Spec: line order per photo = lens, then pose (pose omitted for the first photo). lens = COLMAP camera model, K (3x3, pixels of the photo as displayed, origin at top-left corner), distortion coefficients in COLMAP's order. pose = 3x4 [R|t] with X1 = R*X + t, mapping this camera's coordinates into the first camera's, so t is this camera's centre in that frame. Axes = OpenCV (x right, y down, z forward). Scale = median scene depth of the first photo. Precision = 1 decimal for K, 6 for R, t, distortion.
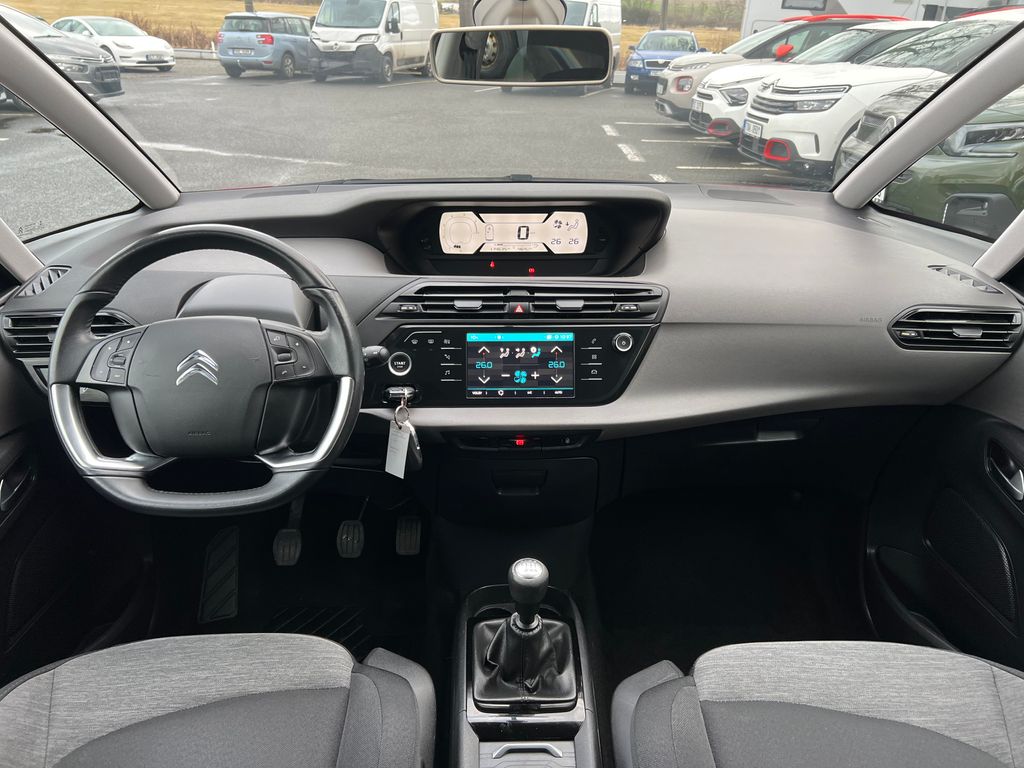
lens RADIAL K [[769.1, 0, 511.3], [0, 769.1, 382.6], [0, 0, 1]] dist [0.045523, -0.054079]
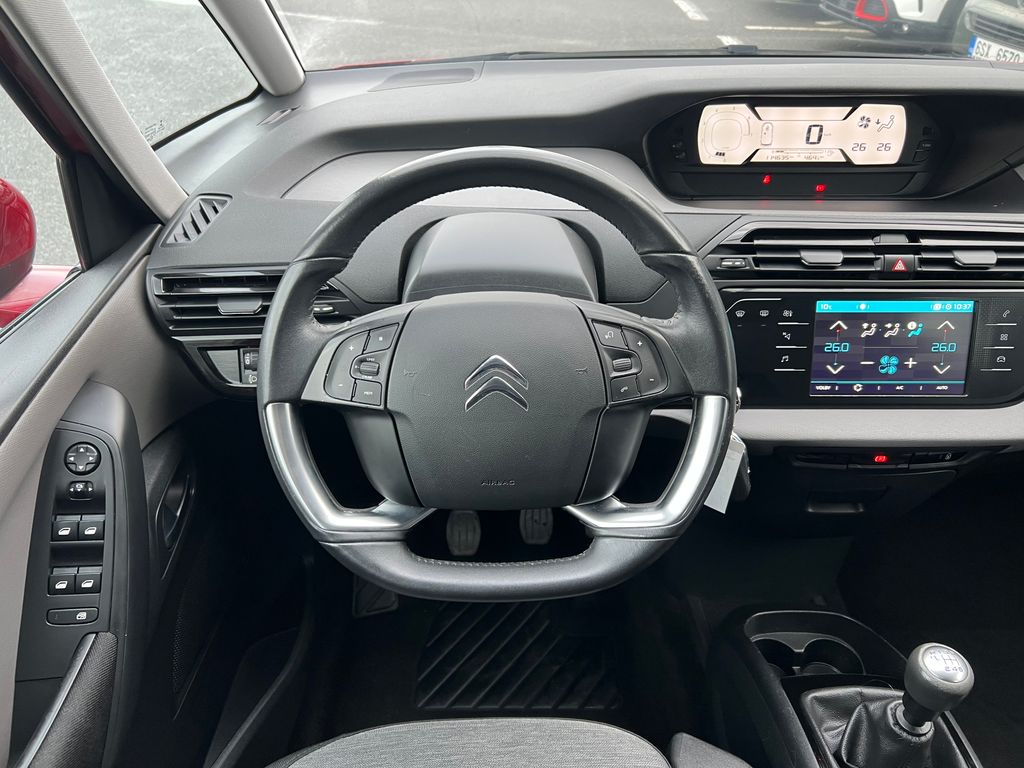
lens RADIAL K [[769.1, 0, 507.1], [0, 769.1, 383.9], [0, 0, 1]] dist [0.045523, -0.054079]
pose [[0.999776, 0.011277, -0.017891, -0.316742], [-0.008251, 0.986920, 0.161002, -0.099526], [0.019473, -0.160818, 0.986792, 0.309953]]
